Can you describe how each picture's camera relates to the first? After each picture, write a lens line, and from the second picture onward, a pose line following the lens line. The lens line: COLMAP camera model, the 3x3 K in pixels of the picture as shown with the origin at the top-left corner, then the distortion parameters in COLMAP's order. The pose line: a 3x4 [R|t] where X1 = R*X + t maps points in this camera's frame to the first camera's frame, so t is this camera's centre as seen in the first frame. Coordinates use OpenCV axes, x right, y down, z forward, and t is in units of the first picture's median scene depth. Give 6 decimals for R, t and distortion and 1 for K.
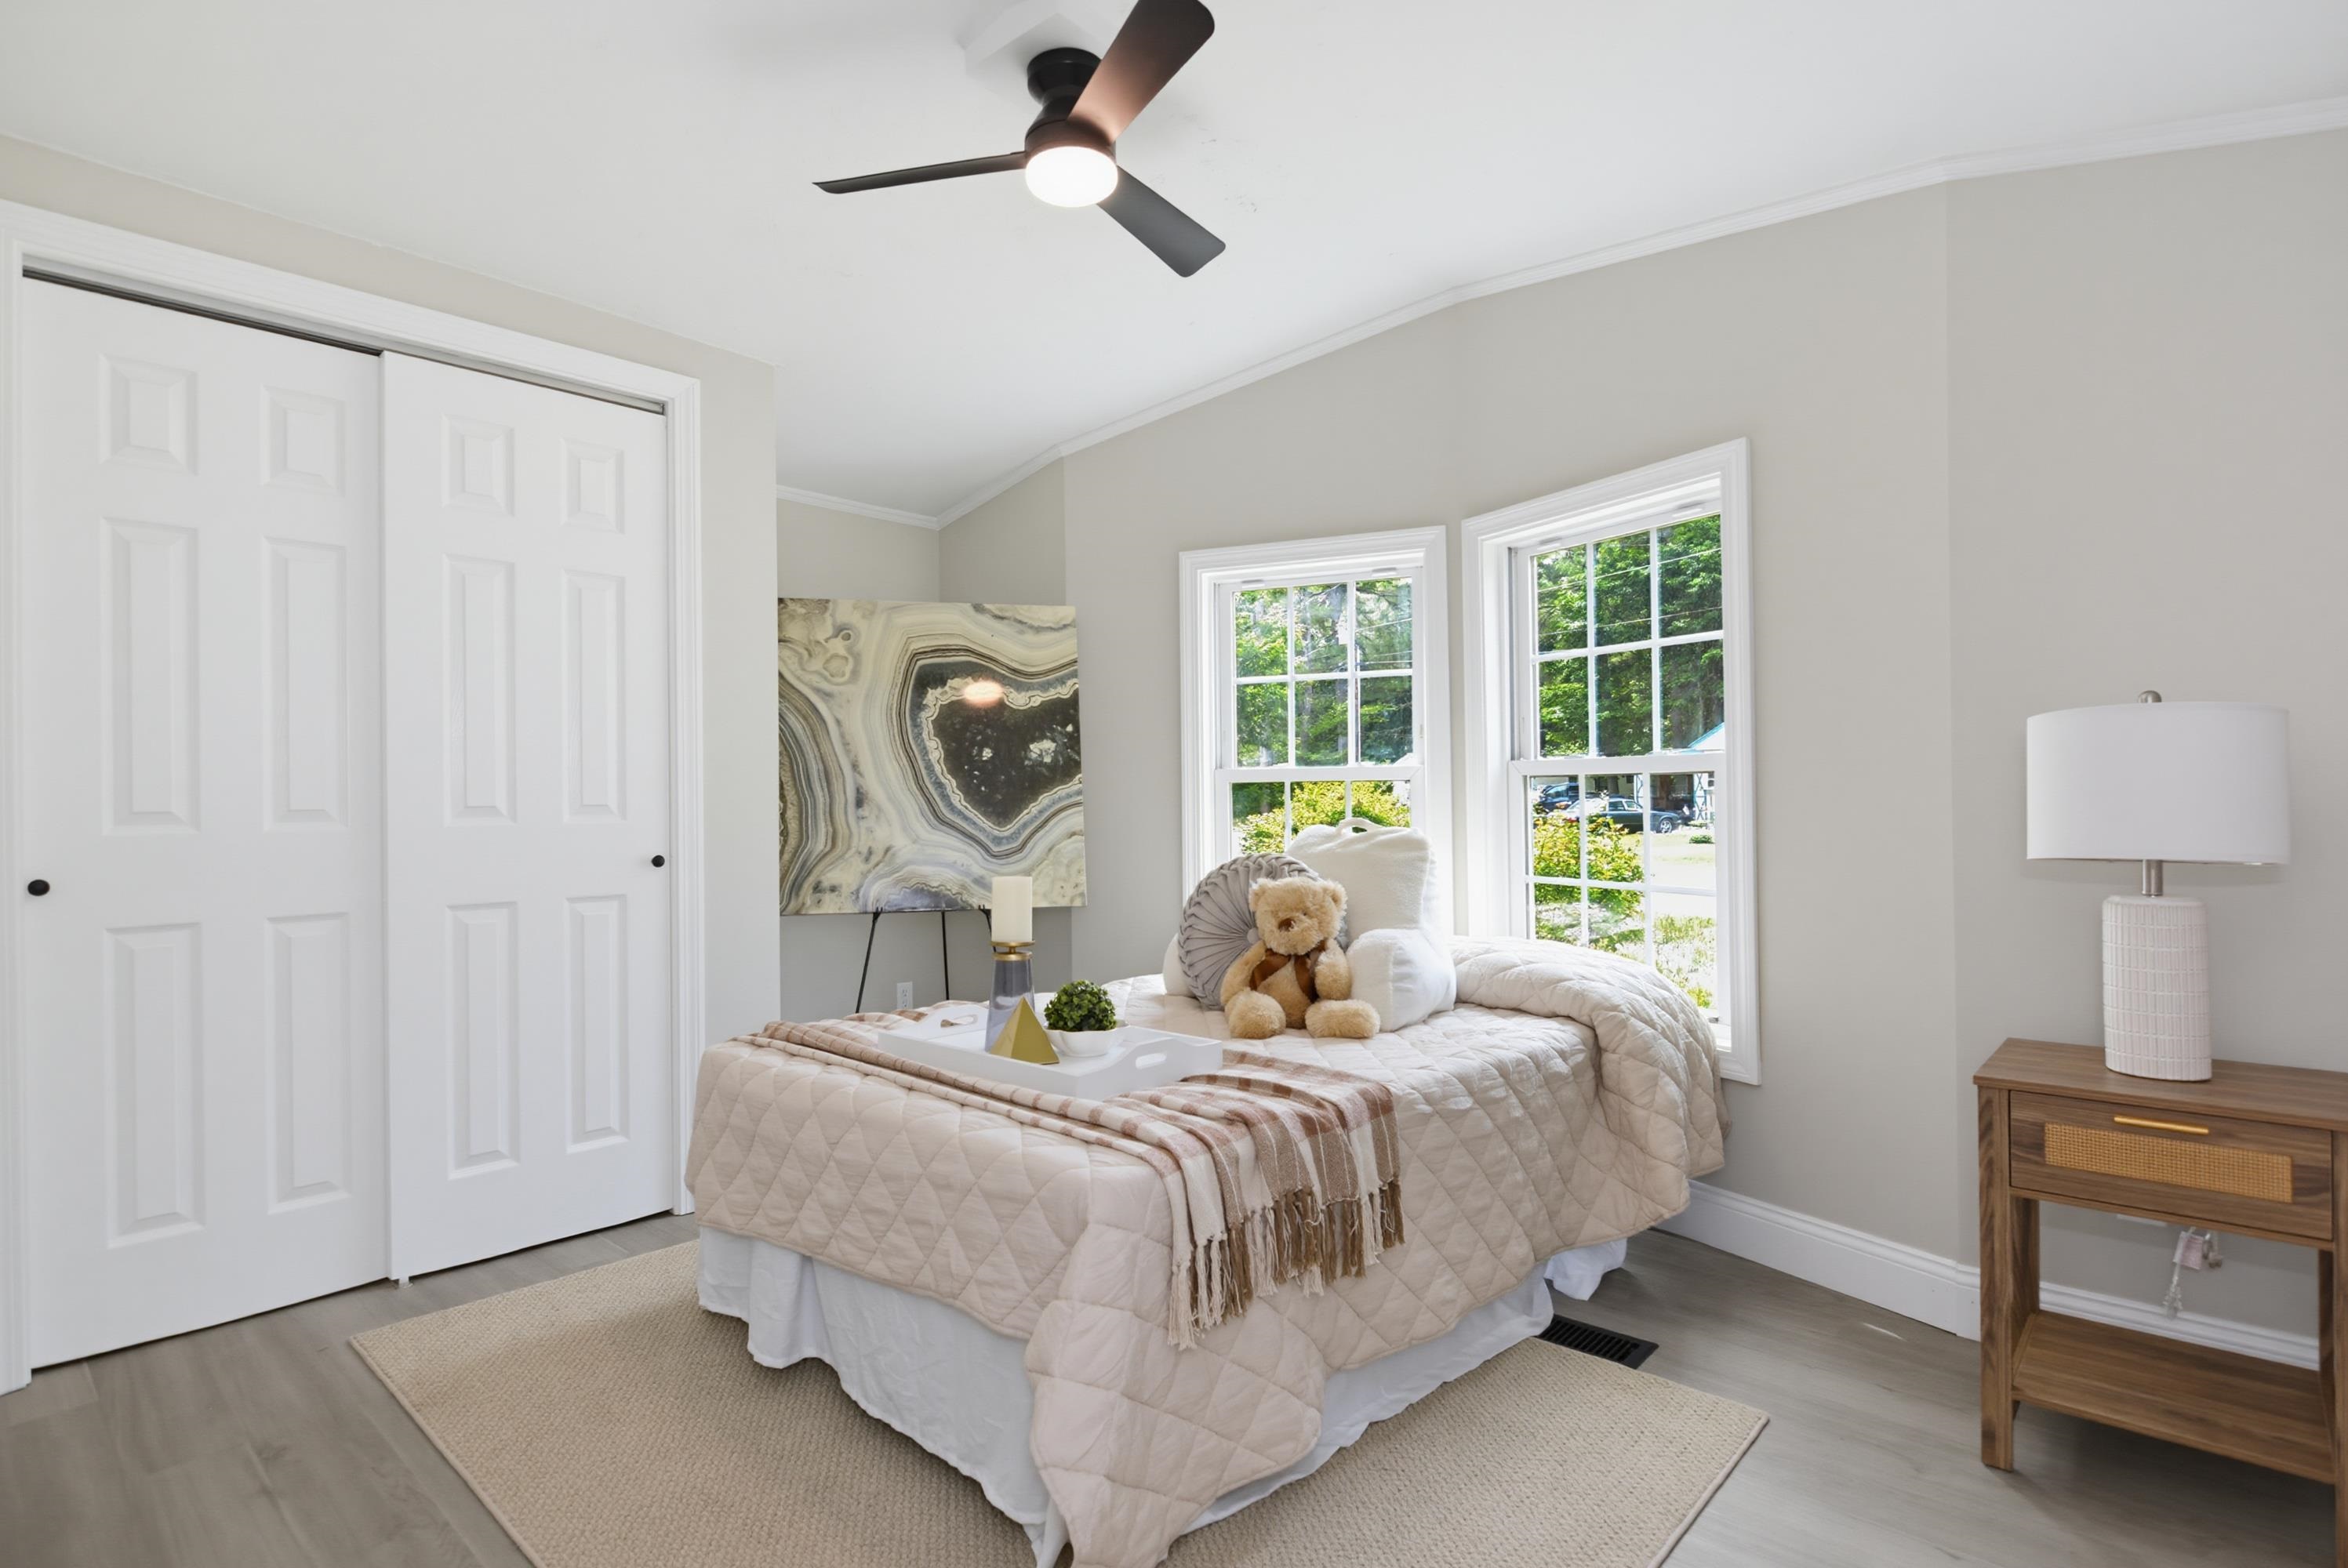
lens RADIAL K [[1152.7, 0, 1176.9], [0, 1152.7, 772.5], [0, 0, 1]] dist [0.019951, -0.021472]
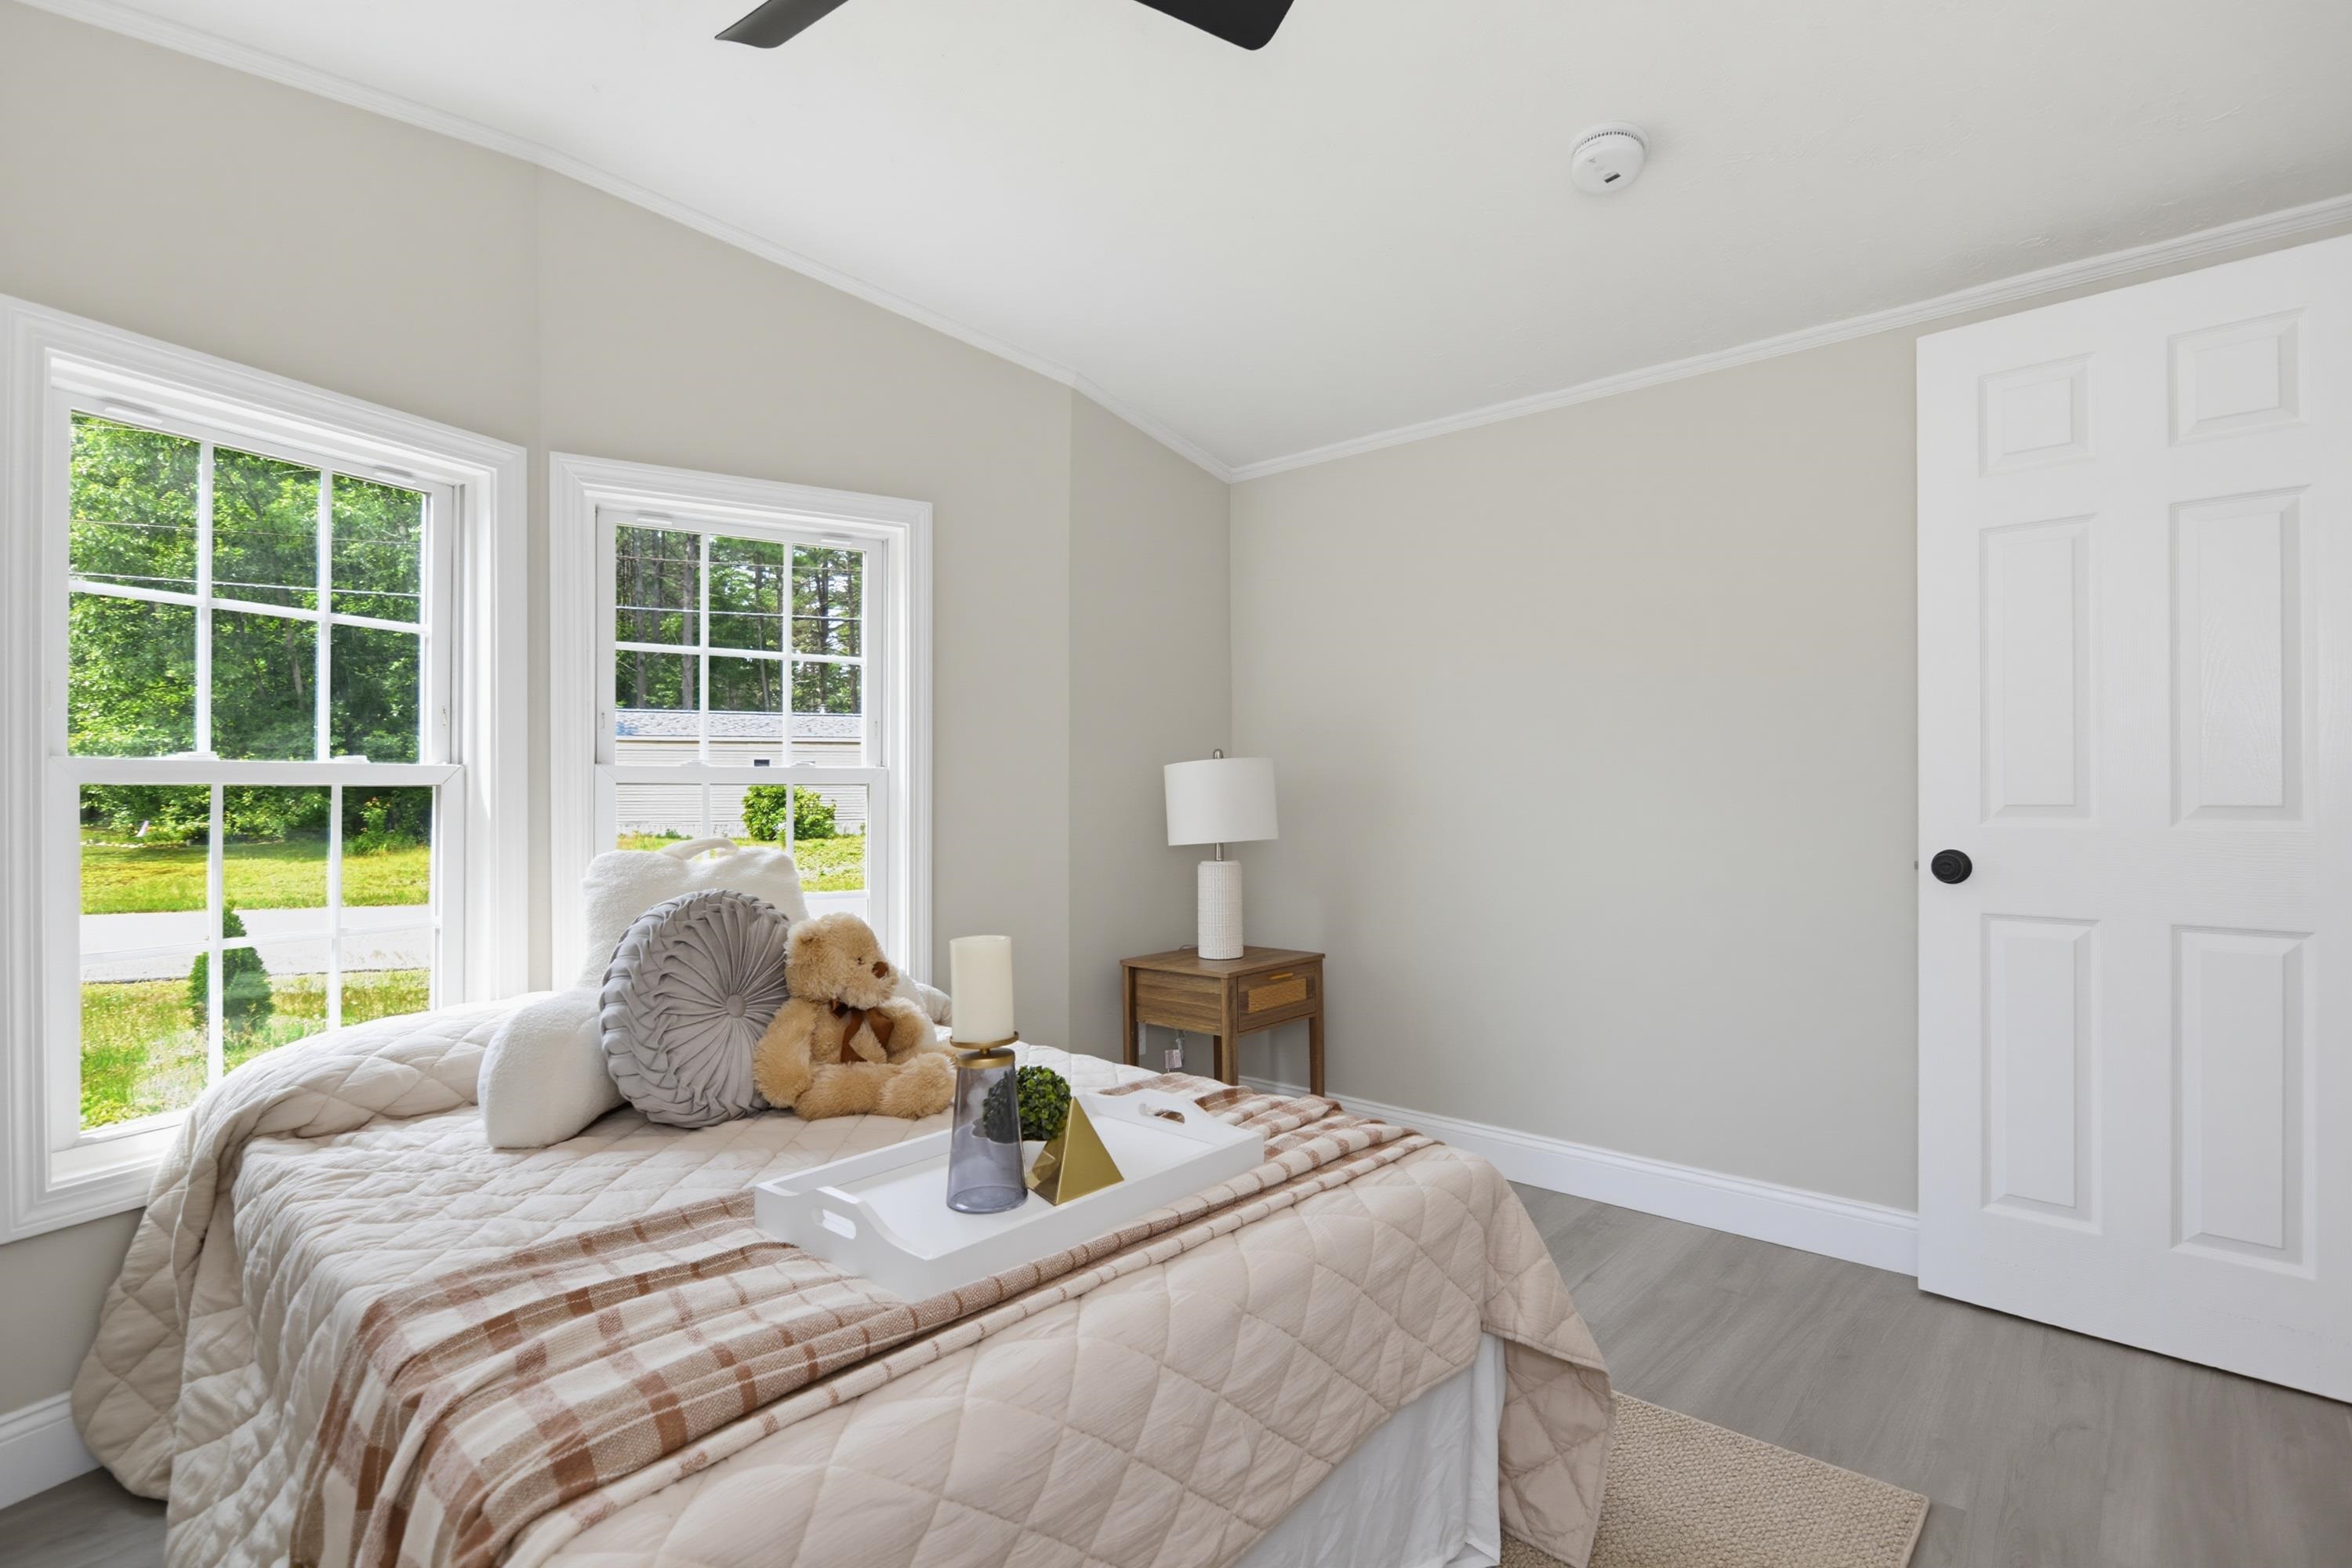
lens RADIAL K [[1136.1, 0, 1194.0], [0, 1136.1, 787.6], [0, 0, 1]] dist [0.002901, 0.000236]
pose [[-0.005106, 0.014264, 0.999885, -0.606969], [-0.020731, 0.999682, -0.014367, 0.009264], [-0.999772, -0.020802, -0.004809, 0.676823]]
